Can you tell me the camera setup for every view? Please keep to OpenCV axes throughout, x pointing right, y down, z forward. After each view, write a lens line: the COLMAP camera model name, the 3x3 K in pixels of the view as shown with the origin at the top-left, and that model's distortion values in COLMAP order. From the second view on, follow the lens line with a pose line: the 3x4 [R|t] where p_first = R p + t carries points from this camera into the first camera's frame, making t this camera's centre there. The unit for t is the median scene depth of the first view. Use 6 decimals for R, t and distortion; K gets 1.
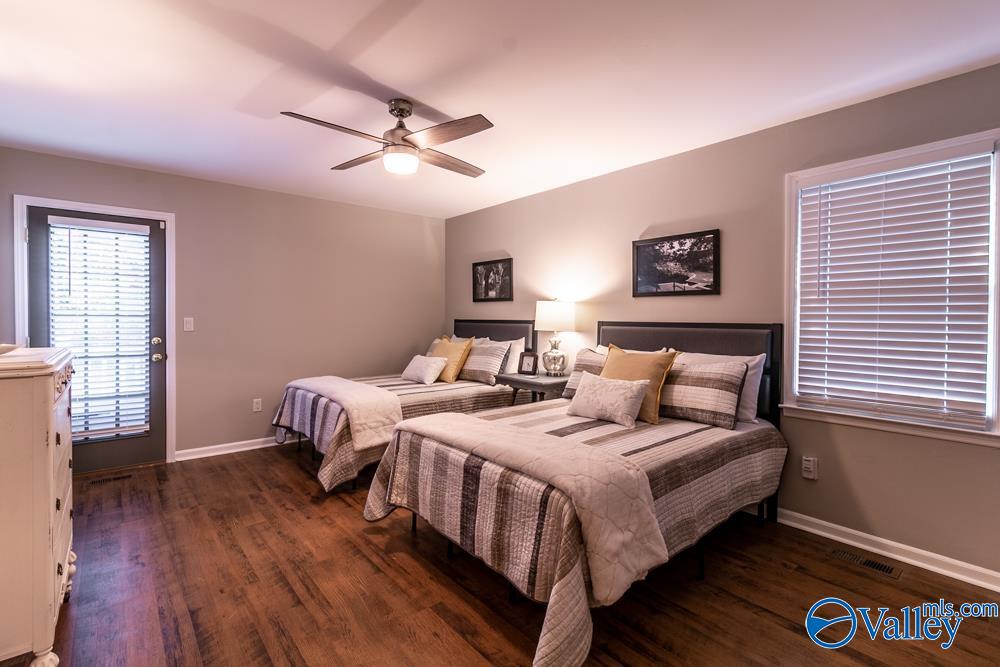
lens RADIAL K [[460.1, 0, 501.6], [0, 460.1, 324.2], [0, 0, 1]] dist [0.000610, 0.001648]
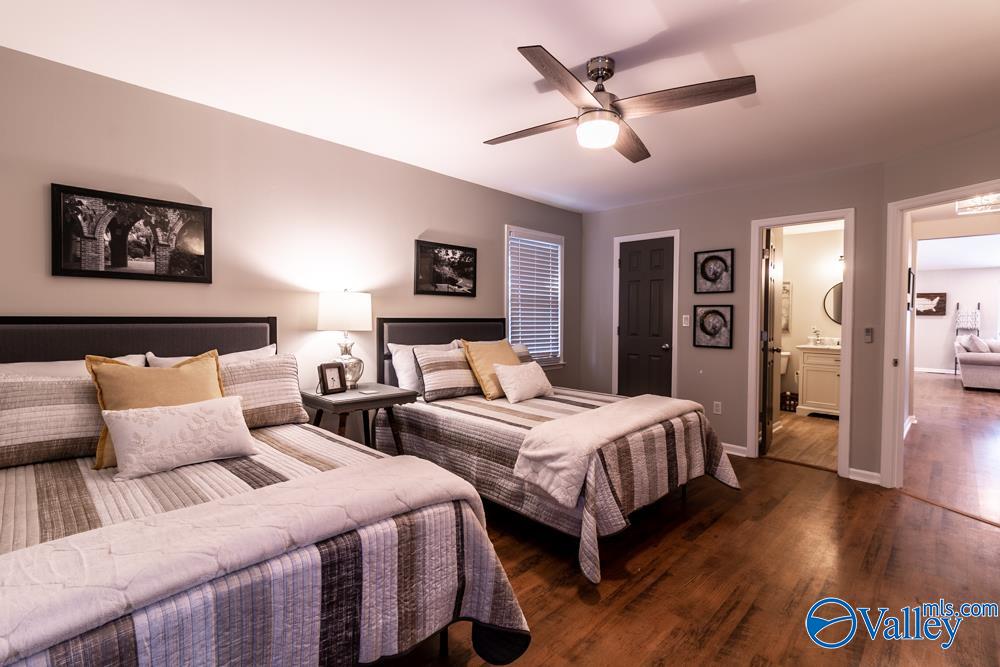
lens RADIAL K [[460.1, 0, 503.6], [0, 460.1, 317.8], [0, 0, 1]] dist [0.000610, 0.001648]
pose [[-0.095140, -0.013867, 0.995367, -0.814849], [0.003283, 0.999893, 0.014244, -0.021068], [-0.995459, 0.004623, -0.095084, 0.969002]]
